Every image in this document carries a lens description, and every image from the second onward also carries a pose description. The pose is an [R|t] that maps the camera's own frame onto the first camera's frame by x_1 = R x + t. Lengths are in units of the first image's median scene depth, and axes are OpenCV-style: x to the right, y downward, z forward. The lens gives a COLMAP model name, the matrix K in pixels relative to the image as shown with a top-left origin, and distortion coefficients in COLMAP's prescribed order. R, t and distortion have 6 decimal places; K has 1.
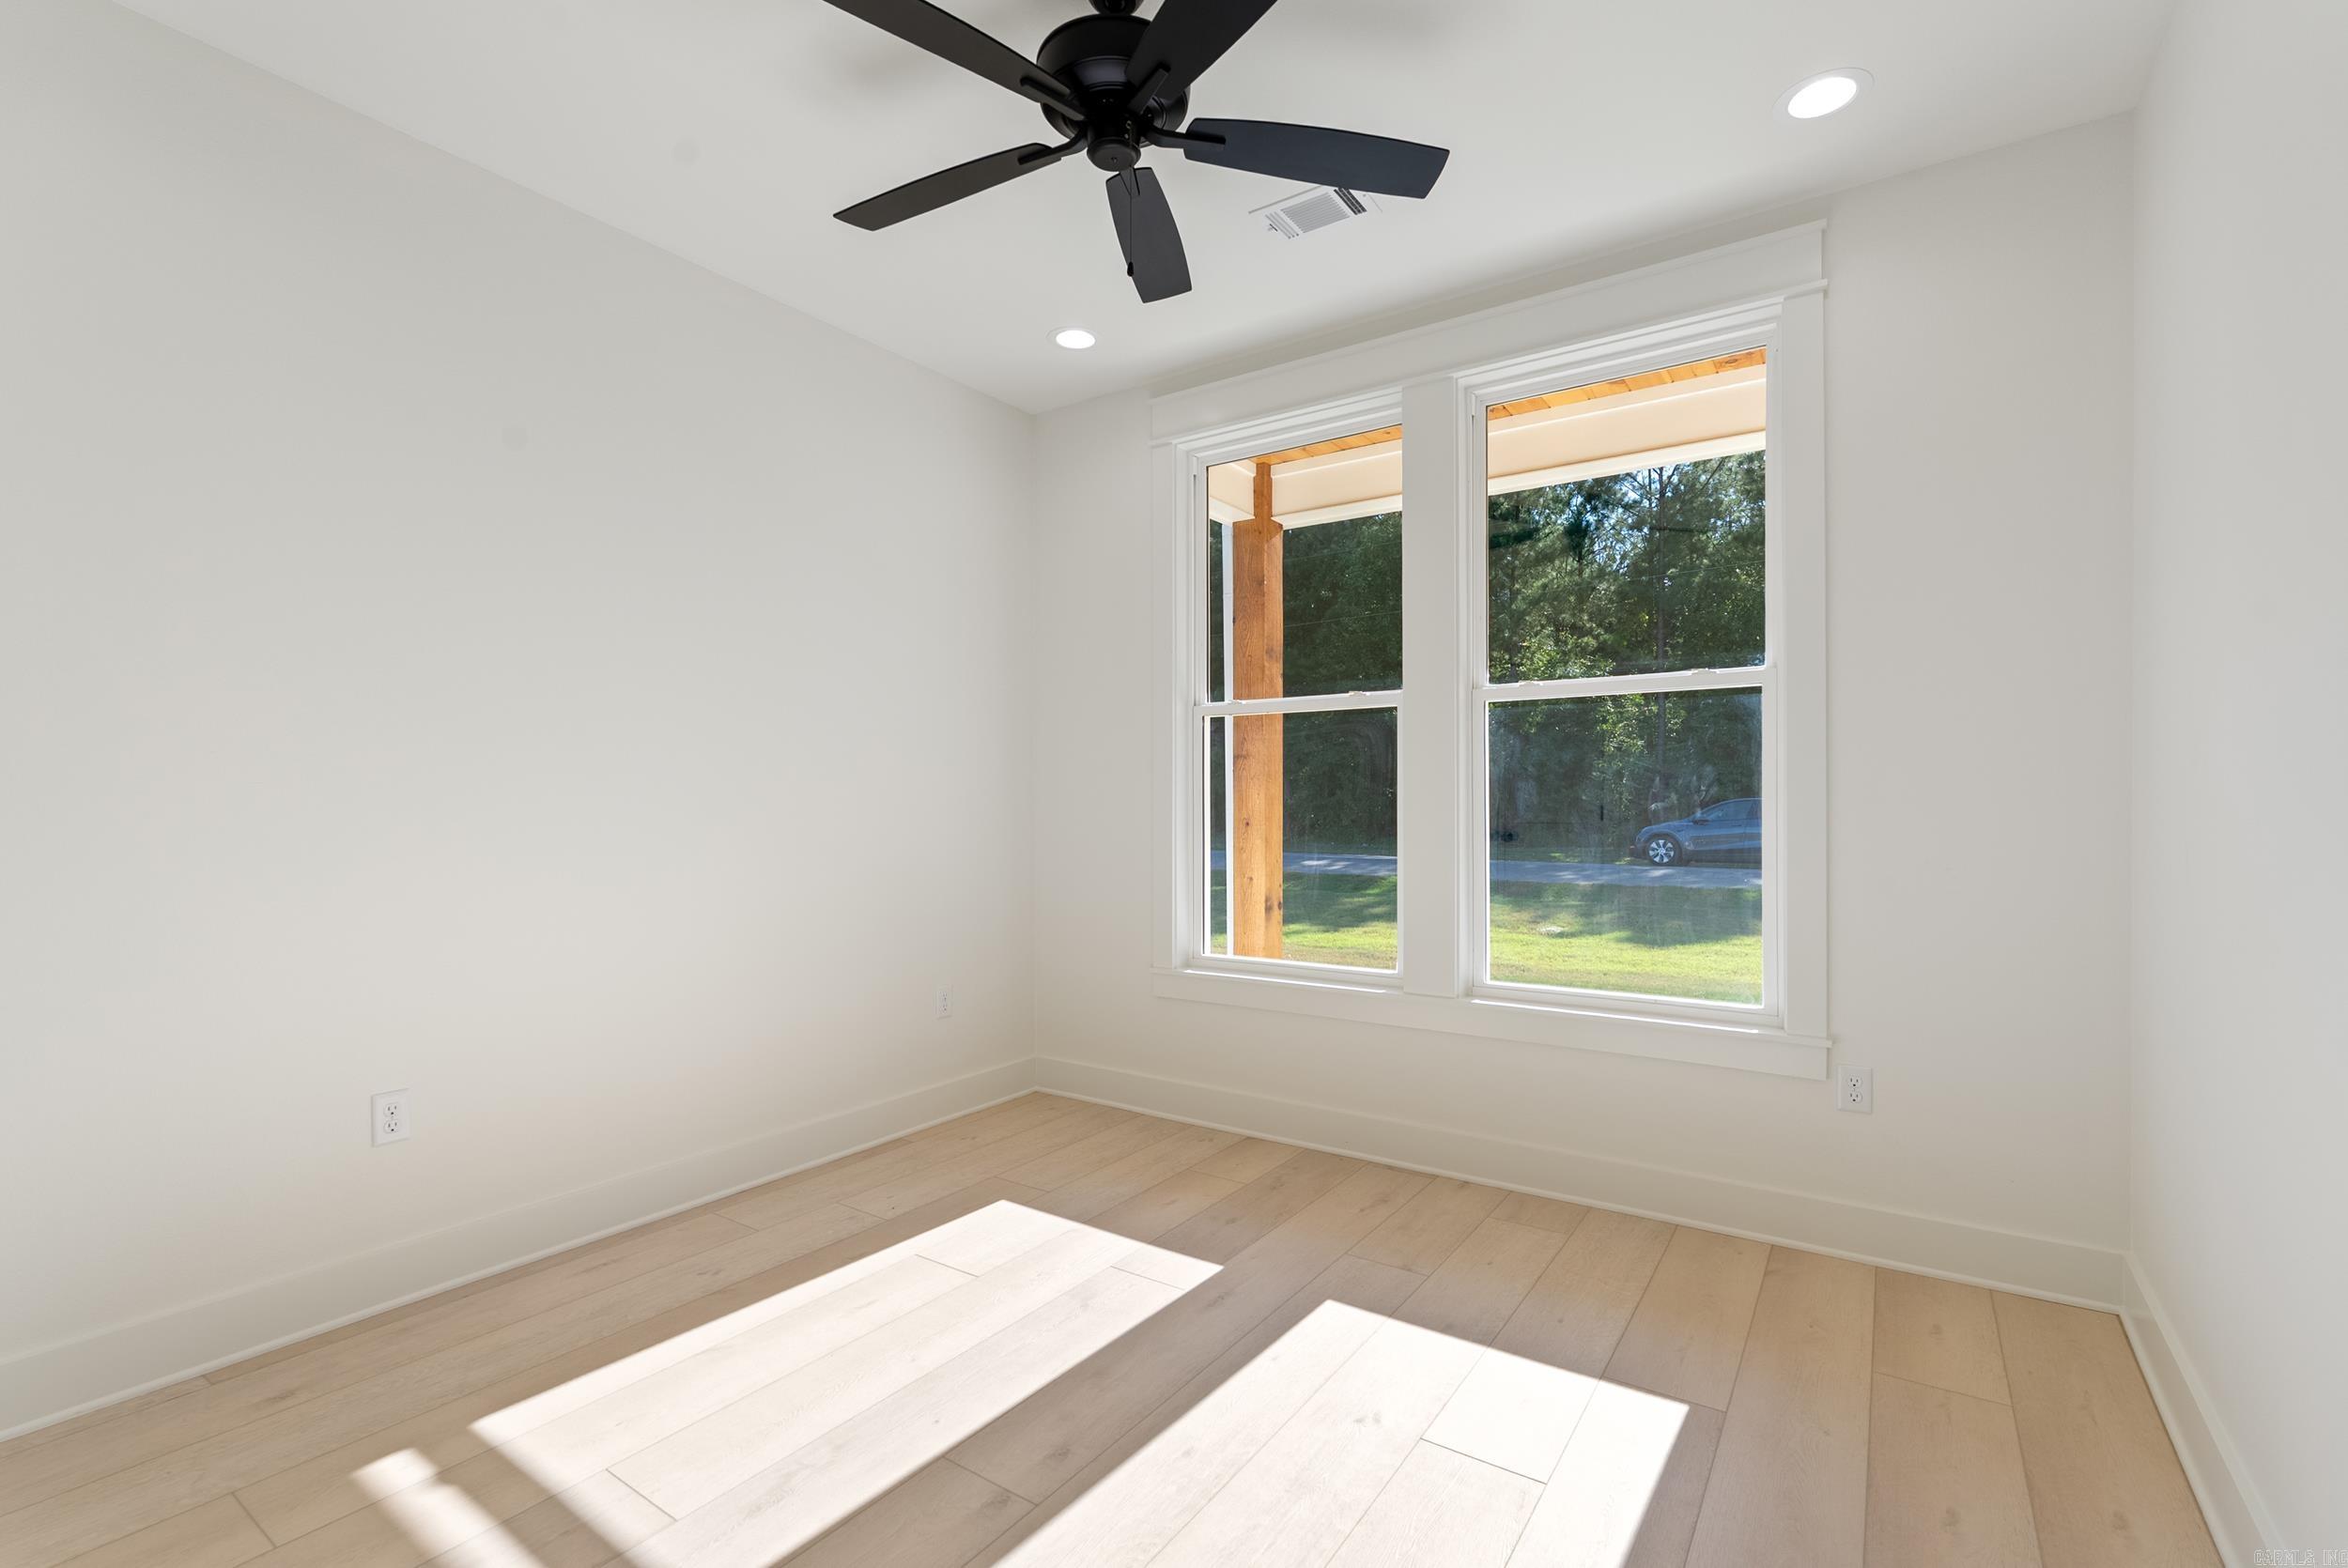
lens RADIAL K [[1039.6, 0, 1178.4], [0, 1039.6, 799.2], [0, 0, 1]] dist [-0.006046, 0.000308]
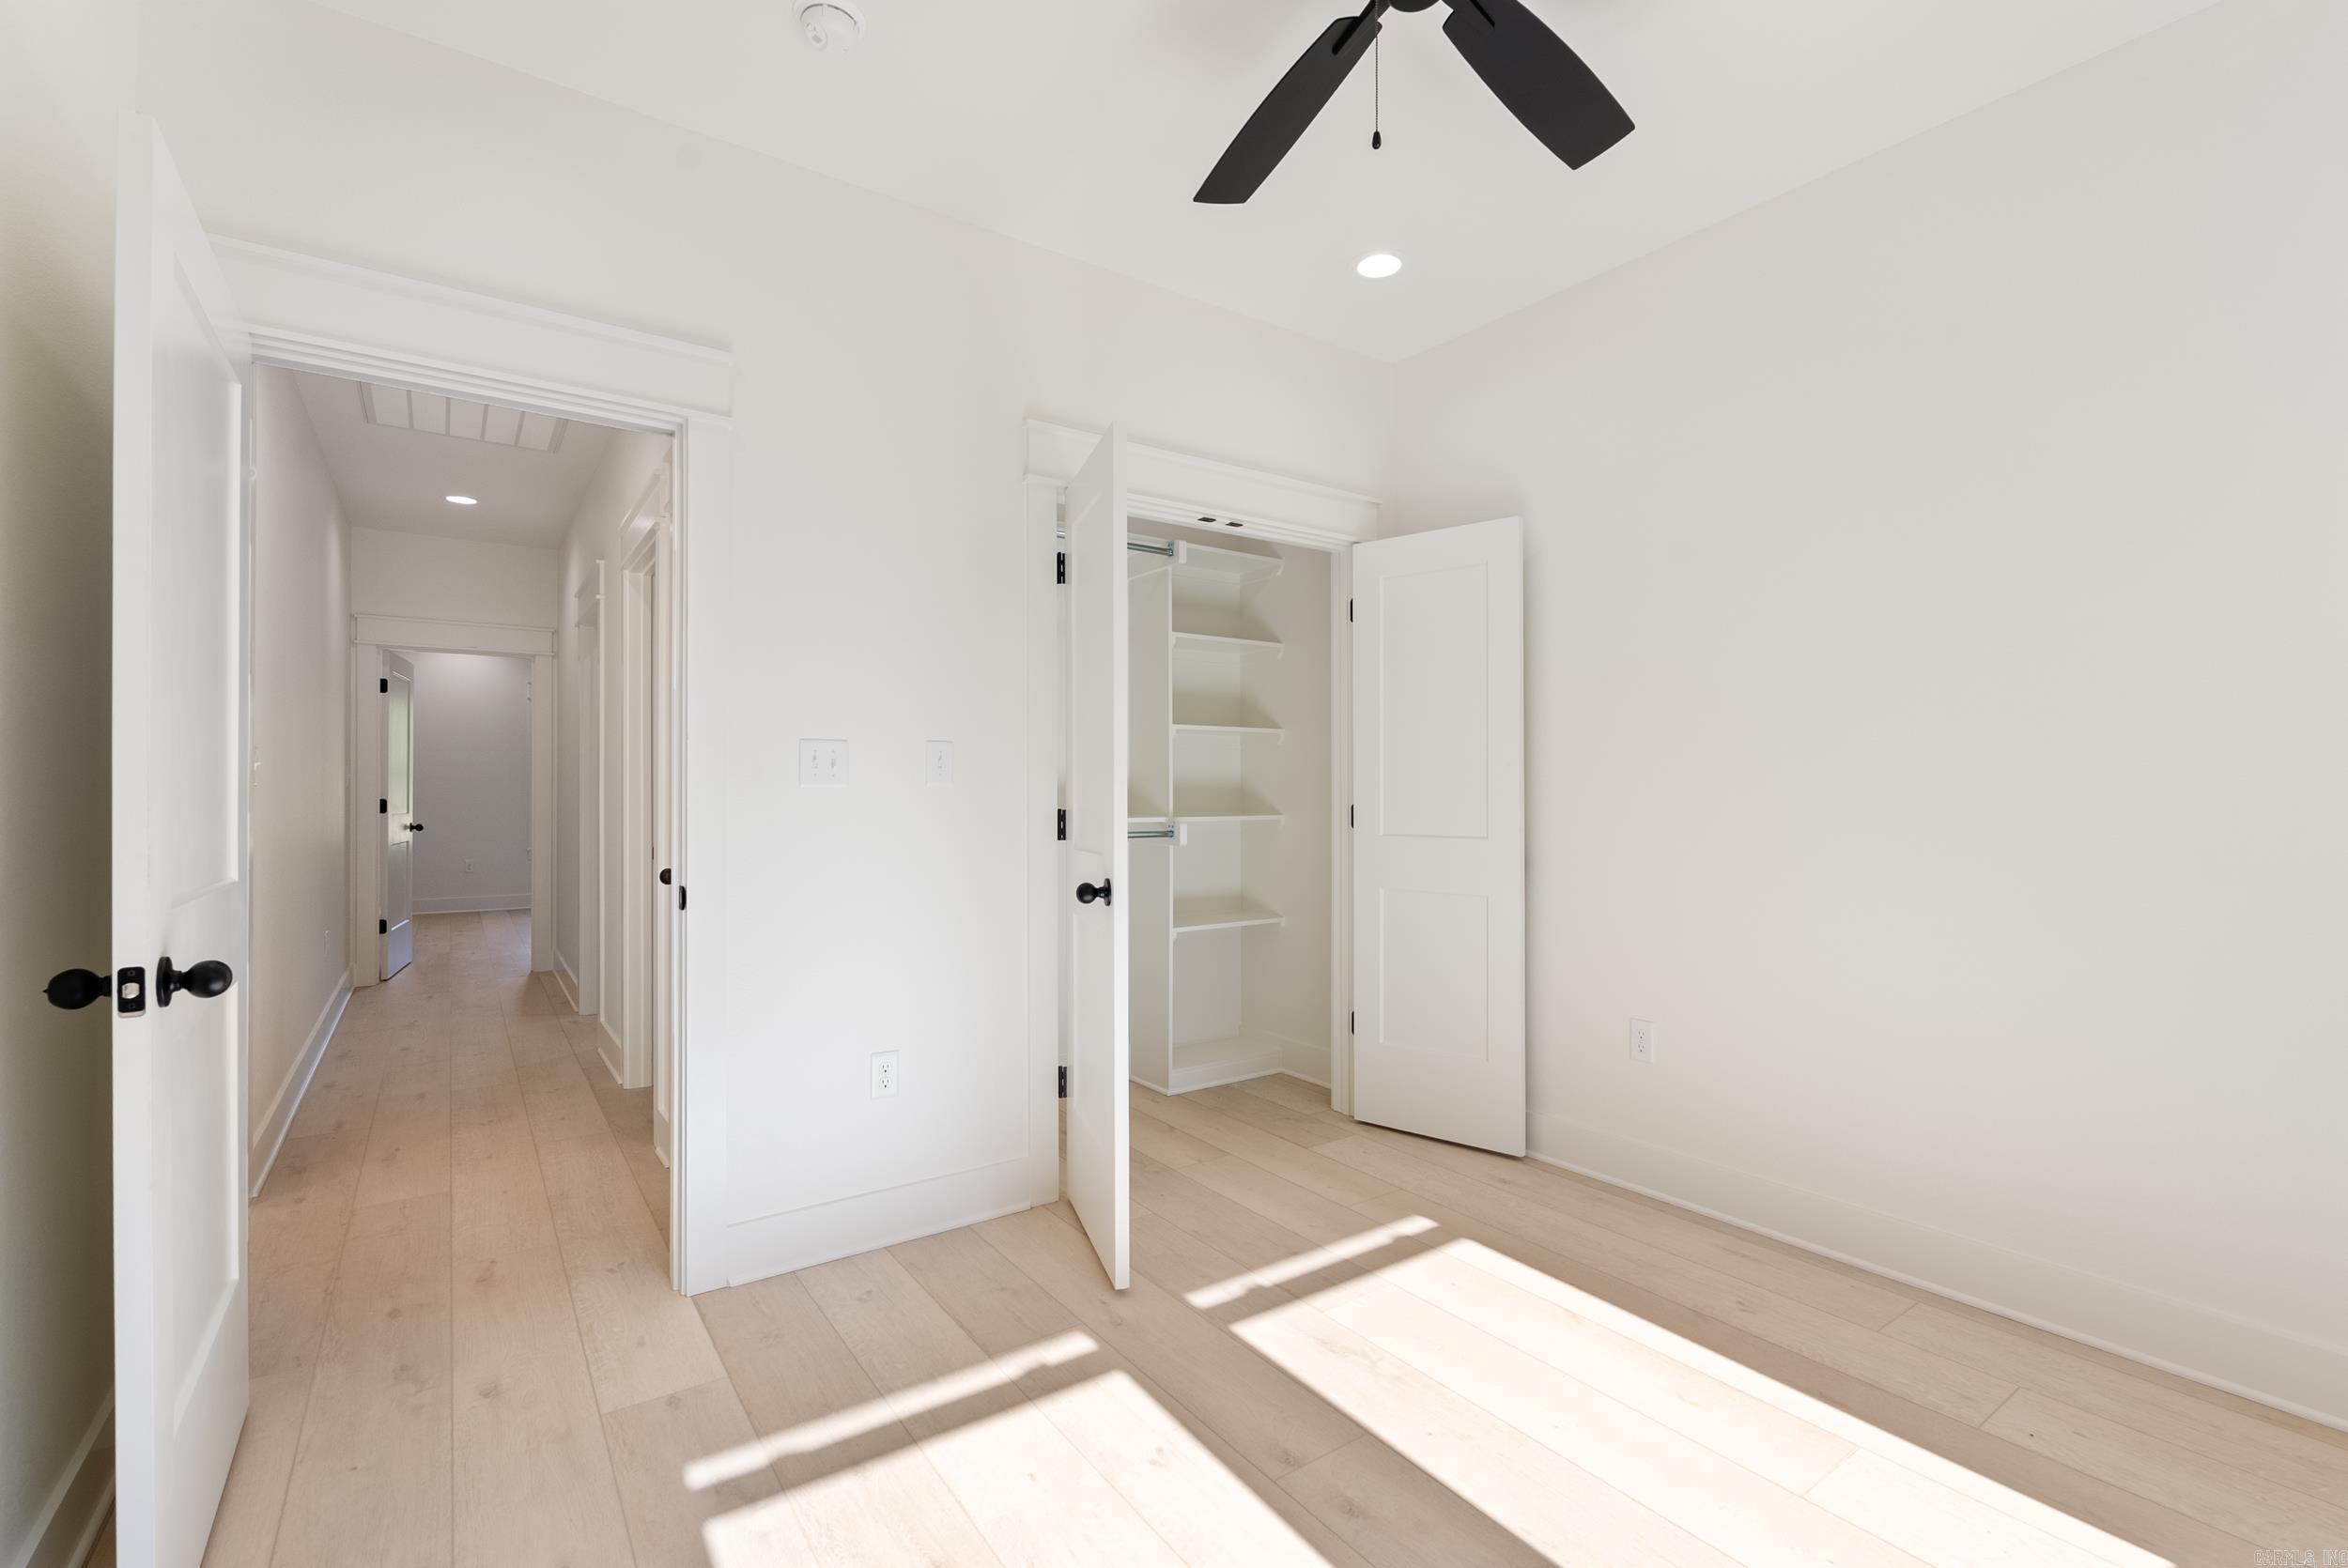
lens RADIAL K [[1039.6, 0, 1178.4], [0, 1039.6, 799.2], [0, 0, 1]] dist [-0.006046, 0.000308]
pose [[-0.344974, 0.008348, -0.938575, 0.572217], [-0.001781, 0.999953, 0.009548, 0.006477], [0.938611, 0.004965, -0.344943, 0.862414]]
